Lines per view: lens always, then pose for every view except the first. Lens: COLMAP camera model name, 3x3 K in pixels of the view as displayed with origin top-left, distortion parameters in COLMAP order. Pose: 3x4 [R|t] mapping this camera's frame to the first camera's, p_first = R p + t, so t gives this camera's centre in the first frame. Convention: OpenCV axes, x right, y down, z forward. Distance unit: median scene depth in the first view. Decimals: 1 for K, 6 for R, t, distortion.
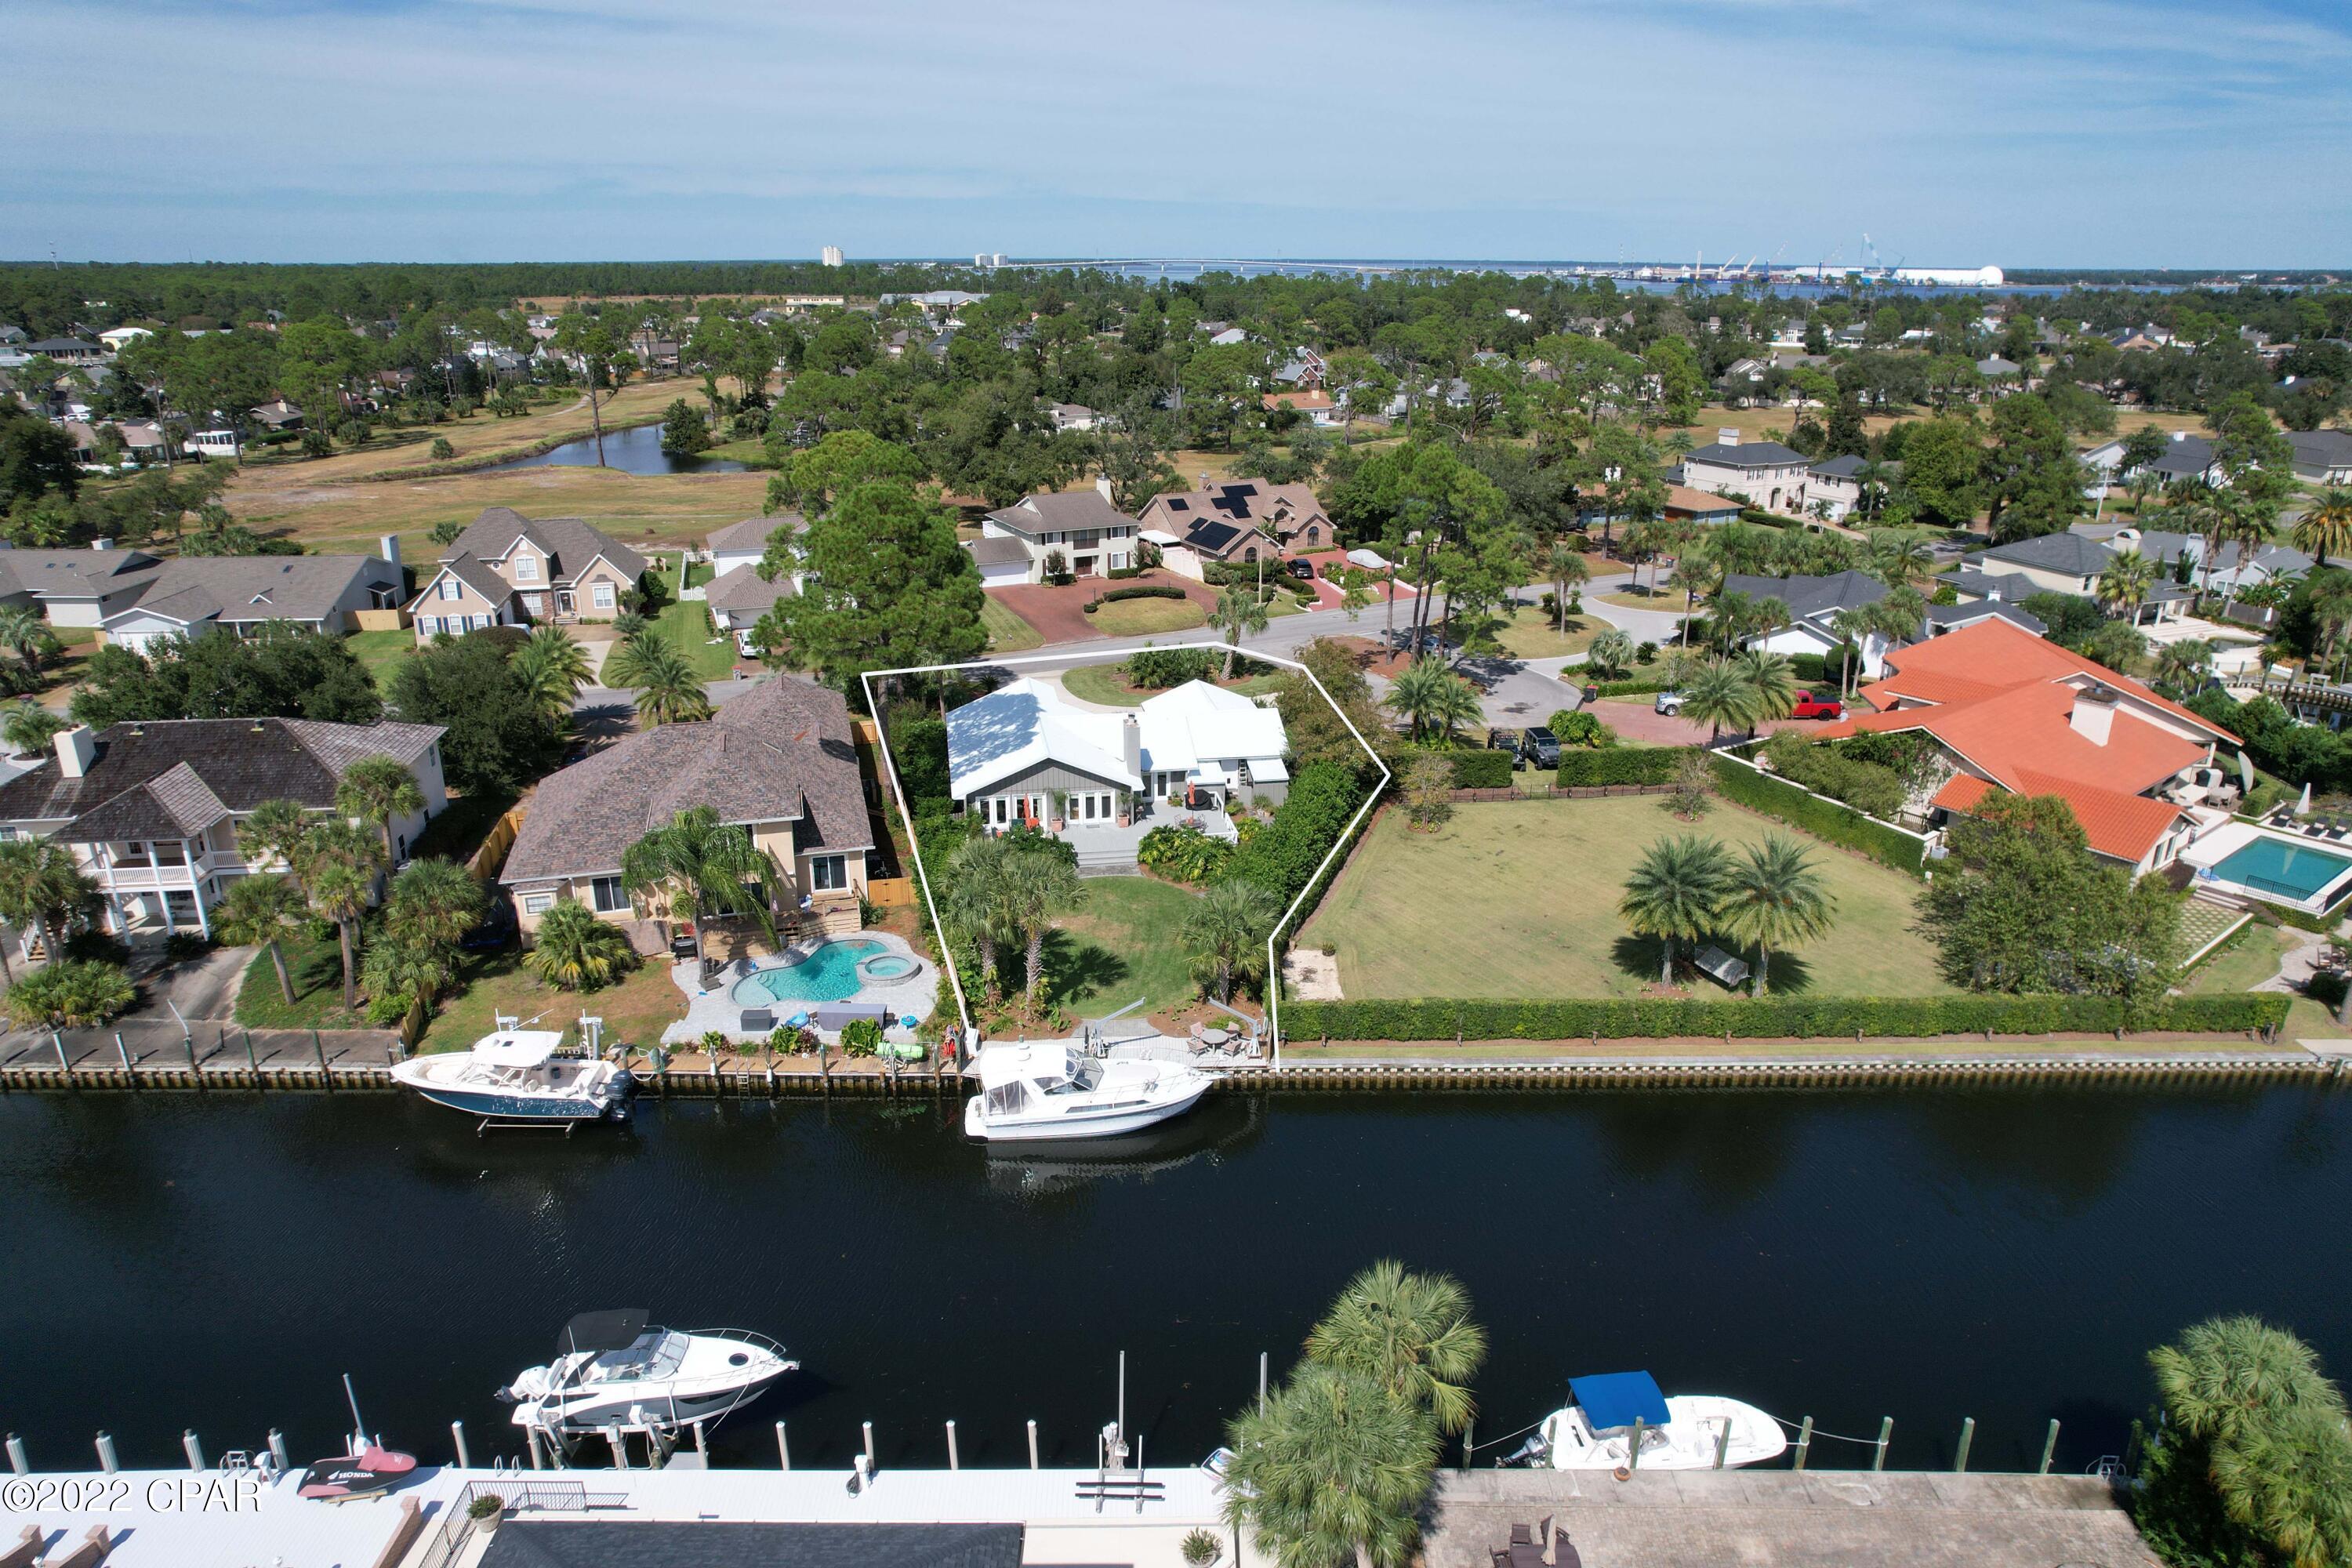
lens RADIAL K [[1601.6, 0, 1176.0], [0, 1601.6, 784.0], [0, 0, 1]] dist [-0.036761, 0.001321]
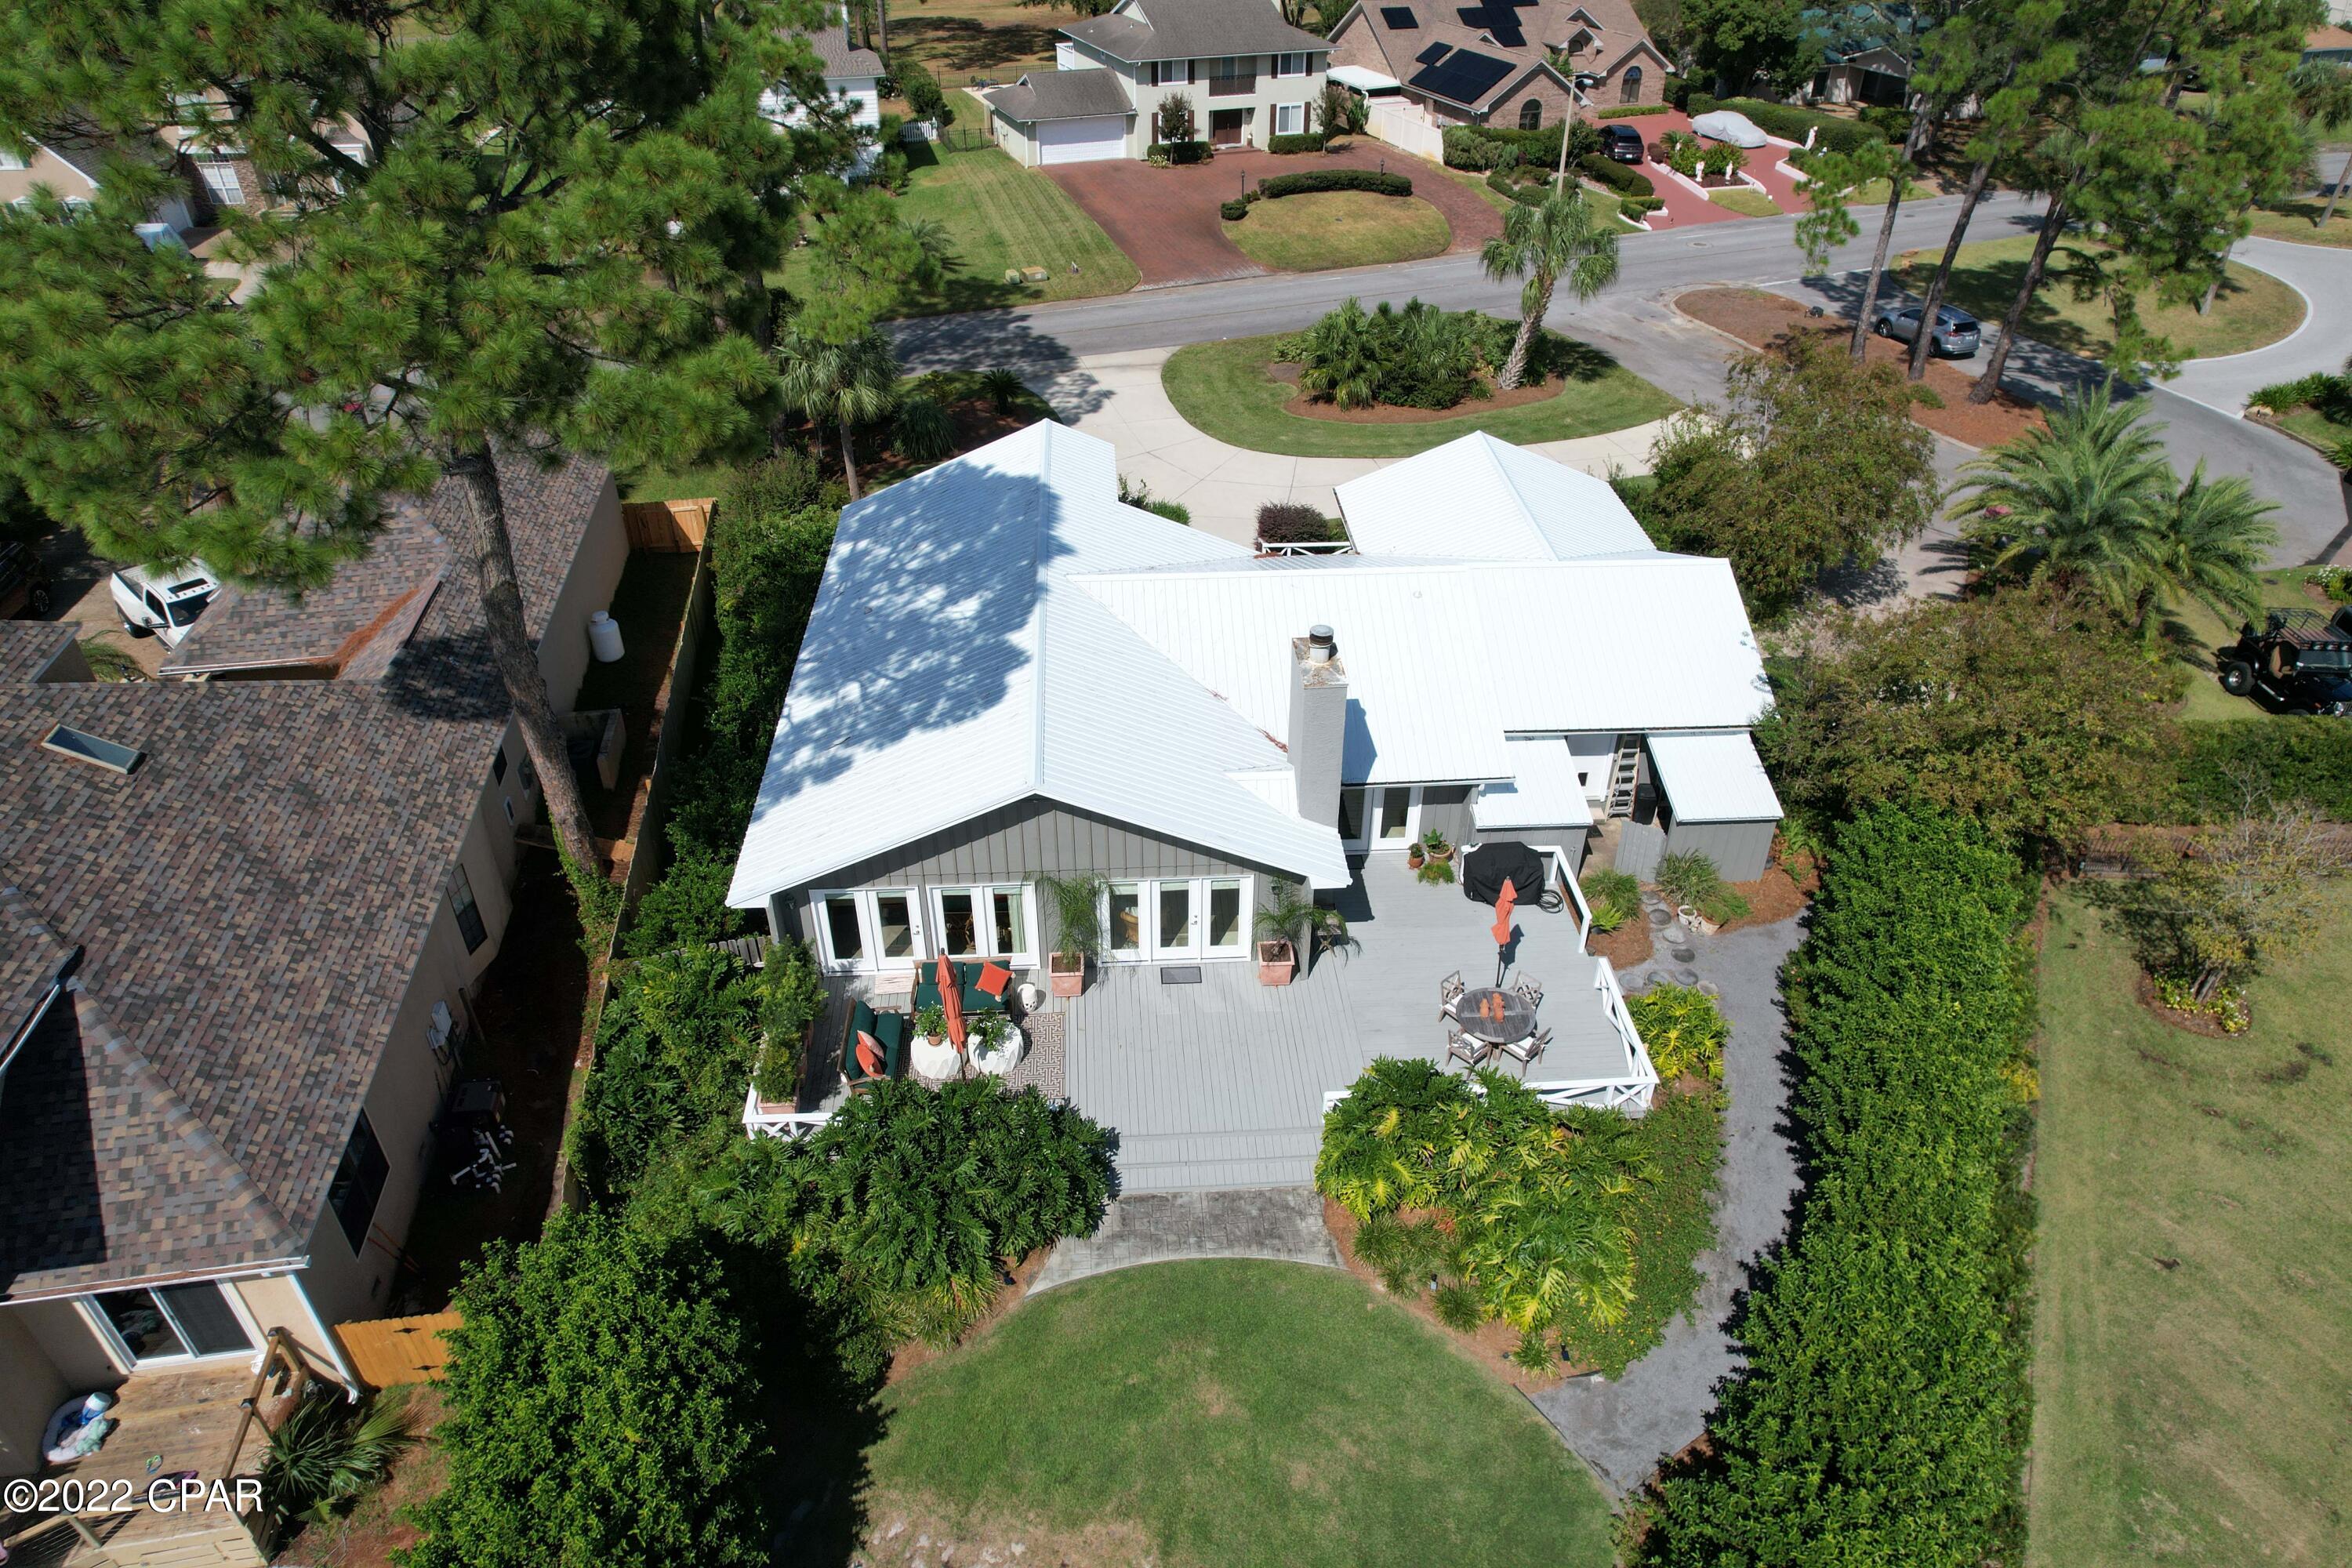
lens RADIAL K [[1601.6, 0, 1176.0], [0, 1601.6, 784.0], [0, 0, 1]] dist [-0.036761, 0.001321]
pose [[0.994957, 0.056667, -0.082767, -0.017469], [-0.034231, 0.967418, 0.250860, -0.056680], [0.094285, -0.246762, 0.964479, 0.431220]]
